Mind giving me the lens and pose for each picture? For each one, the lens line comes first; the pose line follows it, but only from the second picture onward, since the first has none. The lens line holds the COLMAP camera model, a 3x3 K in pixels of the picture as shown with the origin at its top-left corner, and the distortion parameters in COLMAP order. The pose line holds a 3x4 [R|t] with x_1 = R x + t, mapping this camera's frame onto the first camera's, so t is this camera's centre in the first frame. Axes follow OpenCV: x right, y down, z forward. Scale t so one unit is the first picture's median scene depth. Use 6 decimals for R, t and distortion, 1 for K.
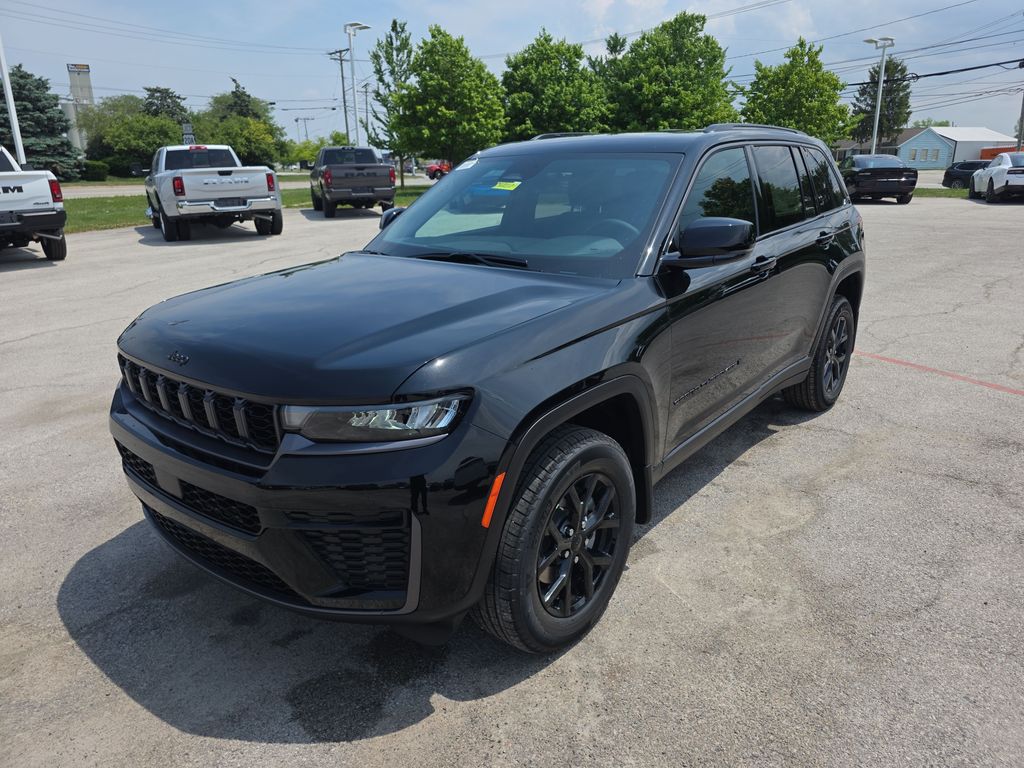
lens RADIAL K [[730.2, 0, 533.7], [0, 730.2, 372.1], [0, 0, 1]] dist [0.042876, -0.046238]
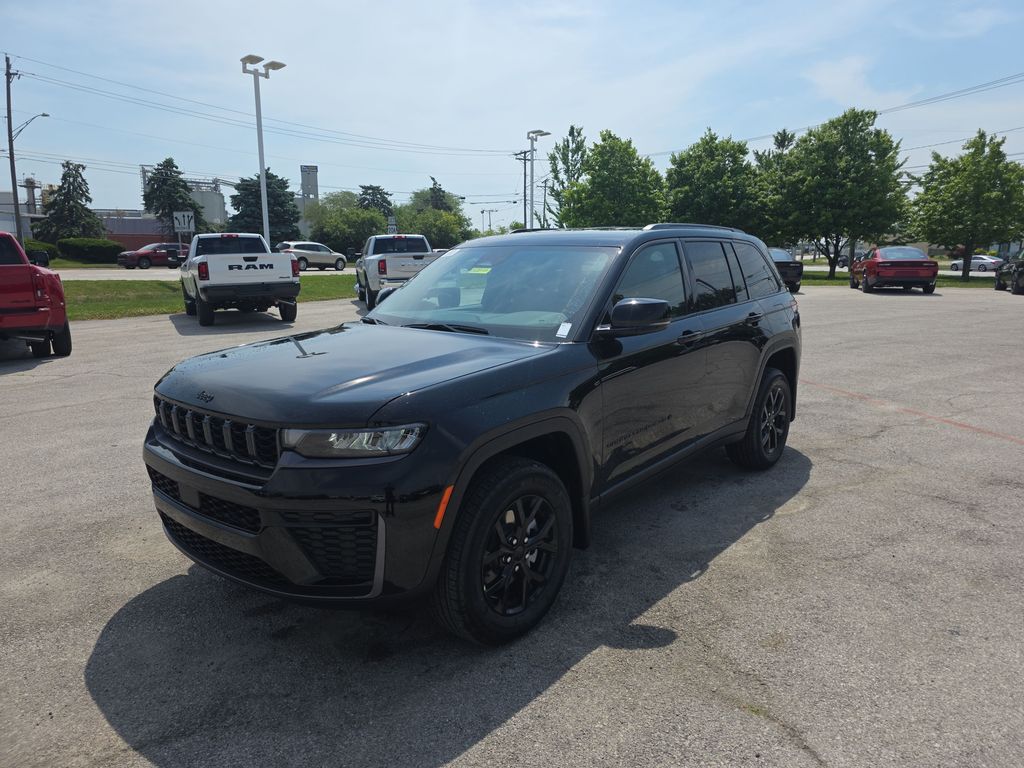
lens RADIAL K [[721.6, 0, 517.9], [0, 721.6, 361.6], [0, 0, 1]] dist [0.067141, -0.062538]
pose [[0.969197, 0.048251, -0.241515, 0.014963], [-0.078049, 0.990251, -0.115373, 0.010299], [0.233593, 0.130669, 0.963514, -0.036608]]
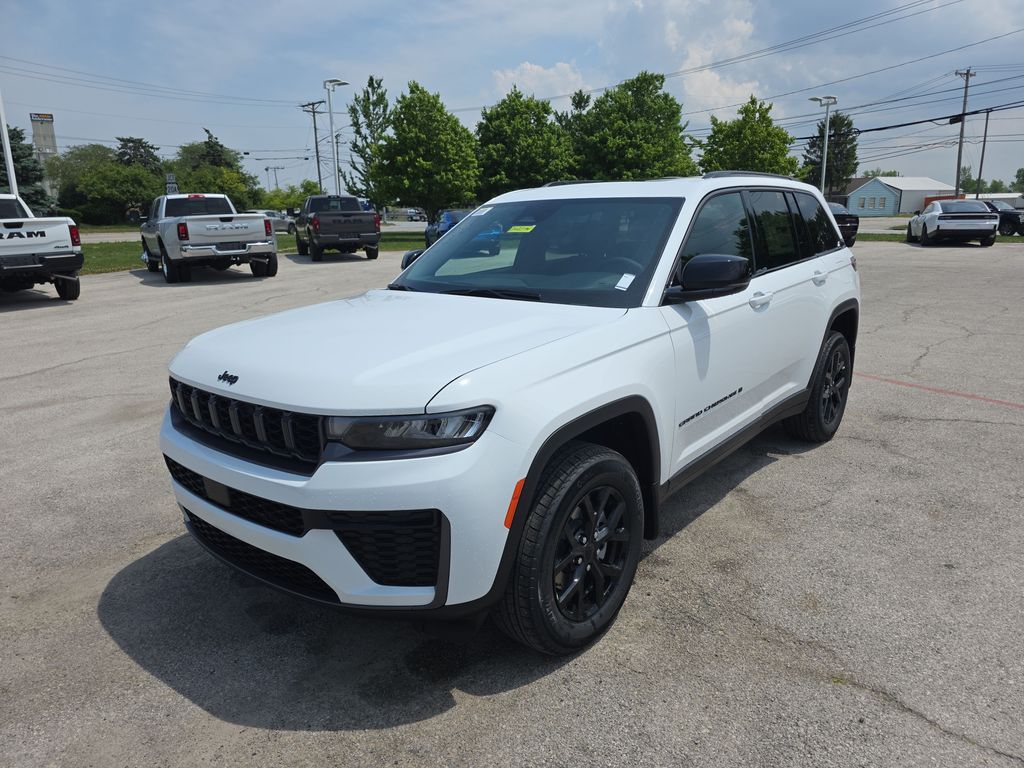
lens RADIAL K [[725.5, 0, 535.3], [0, 725.5, 376.7], [0, 0, 1]] dist [0.052751, -0.056188]
pose [[0.998915, -0.011465, 0.045144, -0.006603], [0.013889, 0.998457, -0.053763, 0.008692], [-0.044458, 0.054332, 0.997533, -0.029059]]
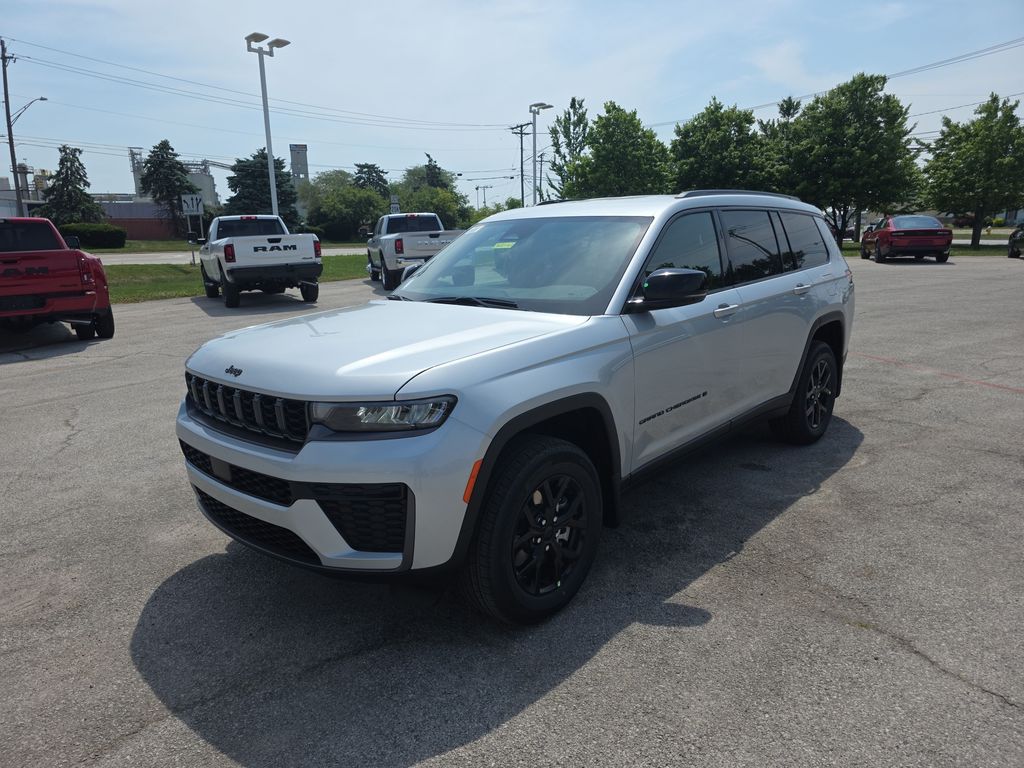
lens RADIAL K [[724.0, 0, 503.3], [0, 724.0, 379.6], [0, 0, 1]] dist [0.058578, -0.053520]
pose [[0.966475, 0.045308, -0.252731, 0.004022], [-0.062567, 0.996195, -0.060672, 0.013581], [0.249020, 0.074450, 0.965632, -0.047397]]
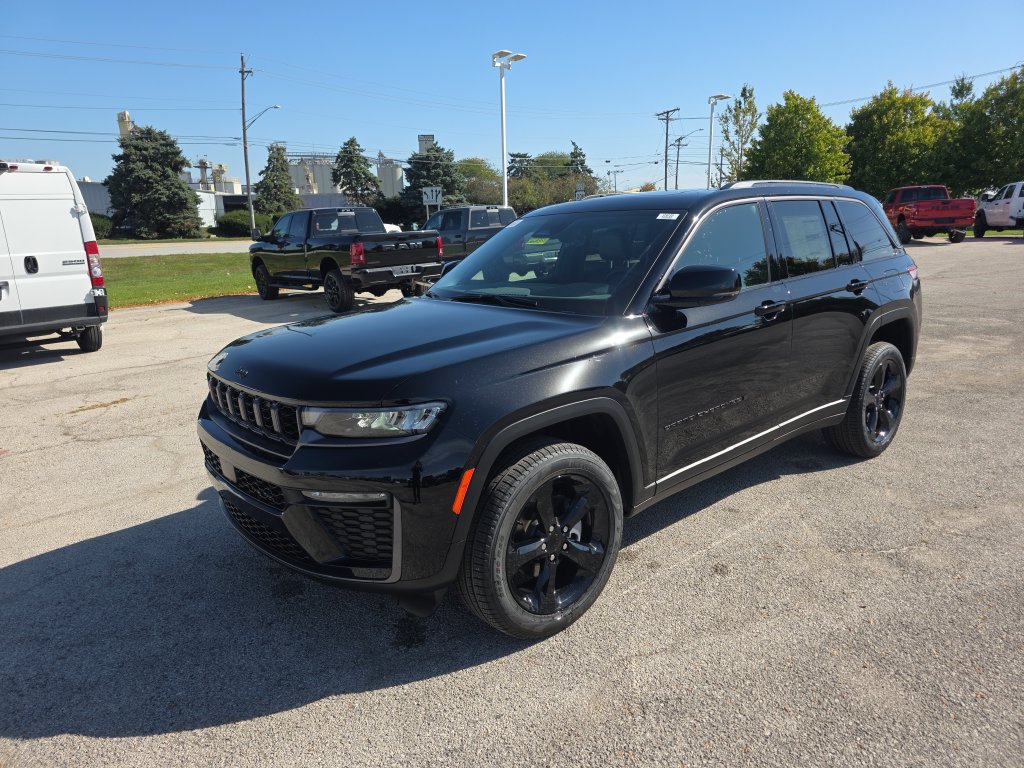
lens RADIAL K [[709.9, 0, 508.2], [0, 709.9, 368.7], [0, 0, 1]] dist [0.067711, -0.055705]
pose [[0.916327, 0.068646, -0.394504, -0.051665], [-0.091349, 0.995054, -0.039035, 0.045662], [0.389873, 0.071807, 0.918065, -0.164581]]
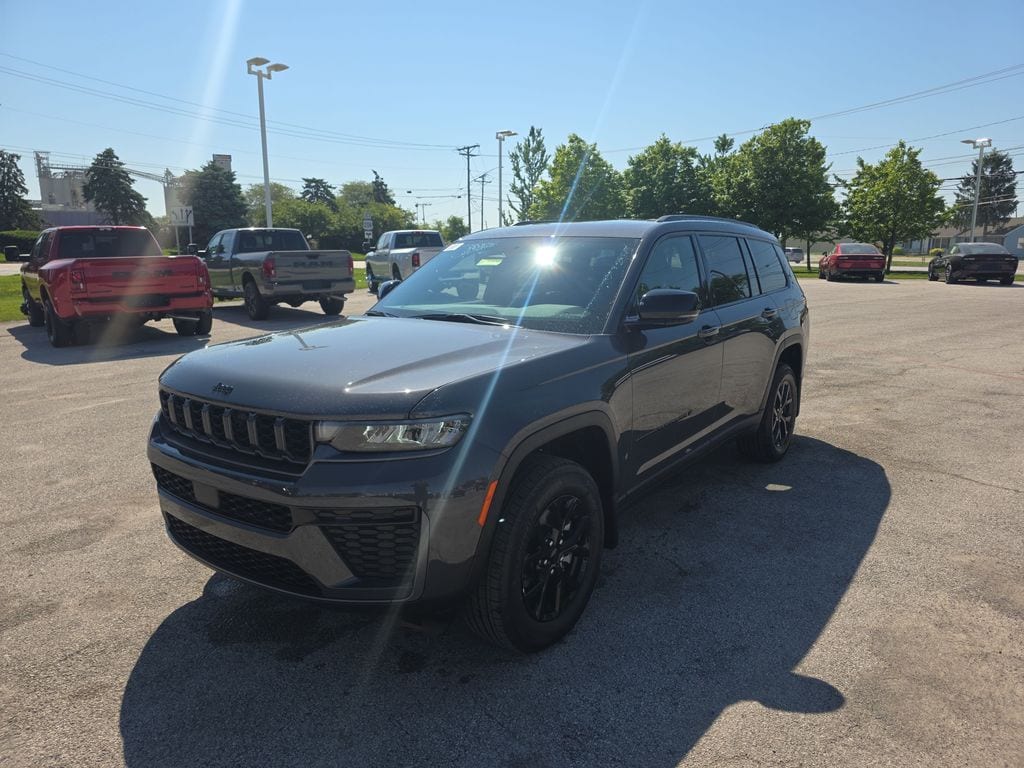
lens RADIAL K [[718.2, 0, 522.9], [0, 718.2, 380.3], [0, 0, 1]] dist [0.057473, -0.054150]
pose [[0.990156, 0.039728, -0.134211, -0.033537], [-0.051997, 0.994657, -0.089182, 0.030198], [0.129951, 0.095283, 0.986932, -0.105119]]
